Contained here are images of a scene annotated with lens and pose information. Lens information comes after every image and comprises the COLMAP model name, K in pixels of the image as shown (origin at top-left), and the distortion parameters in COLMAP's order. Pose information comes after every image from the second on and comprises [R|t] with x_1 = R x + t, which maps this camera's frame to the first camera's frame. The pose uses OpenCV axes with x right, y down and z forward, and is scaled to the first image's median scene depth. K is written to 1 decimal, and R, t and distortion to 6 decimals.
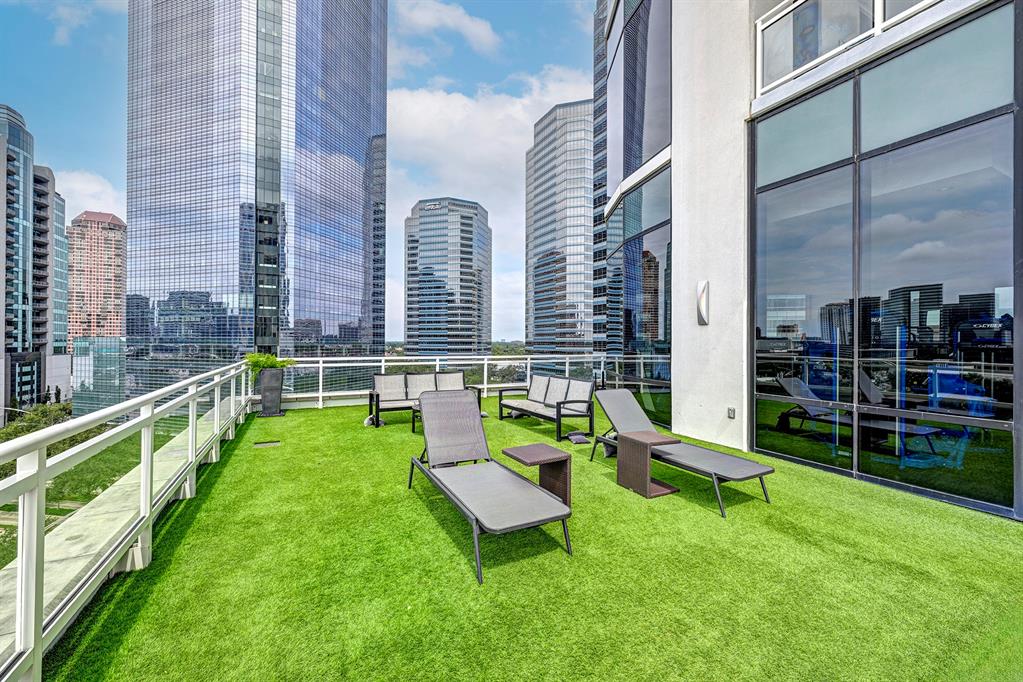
lens RADIAL K [[416.0, 0, 511.4], [0, 416.0, 338.8], [0, 0, 1]] dist [0.003972, 0.001497]
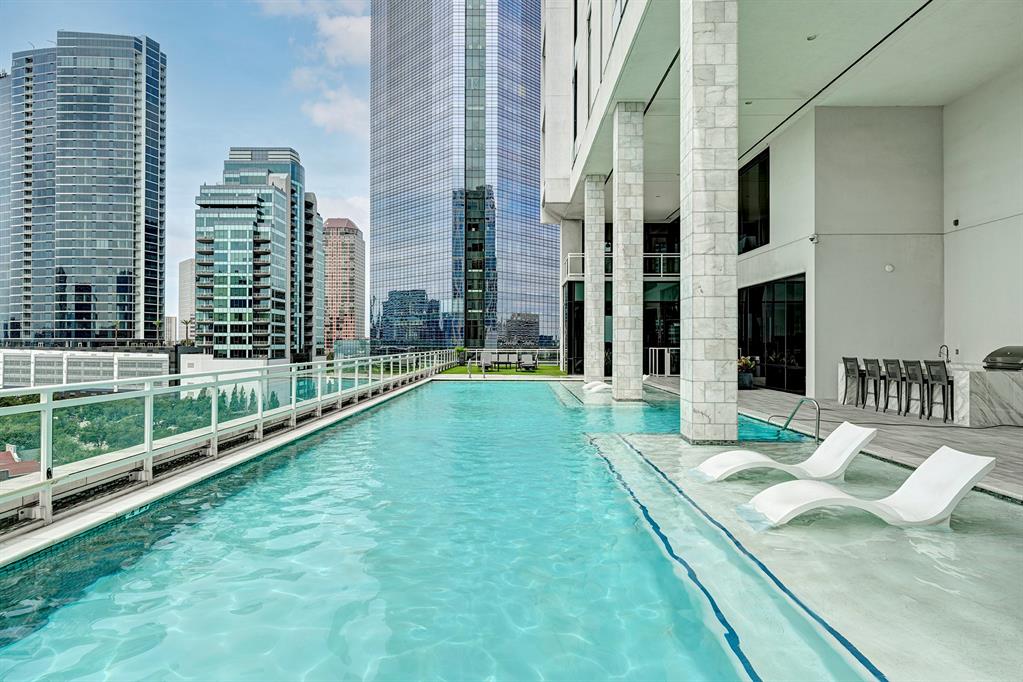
lens RADIAL K [[572.0, 0, 514.8], [0, 572.0, 339.8], [0, 0, 1]] dist [0.001283, 0.002462]
pose [[0.891199, -0.006274, -0.453570, 0.140838], [0.006797, 0.999977, -0.000478, -0.000827], [0.453563, -0.002657, 0.891220, -0.214528]]
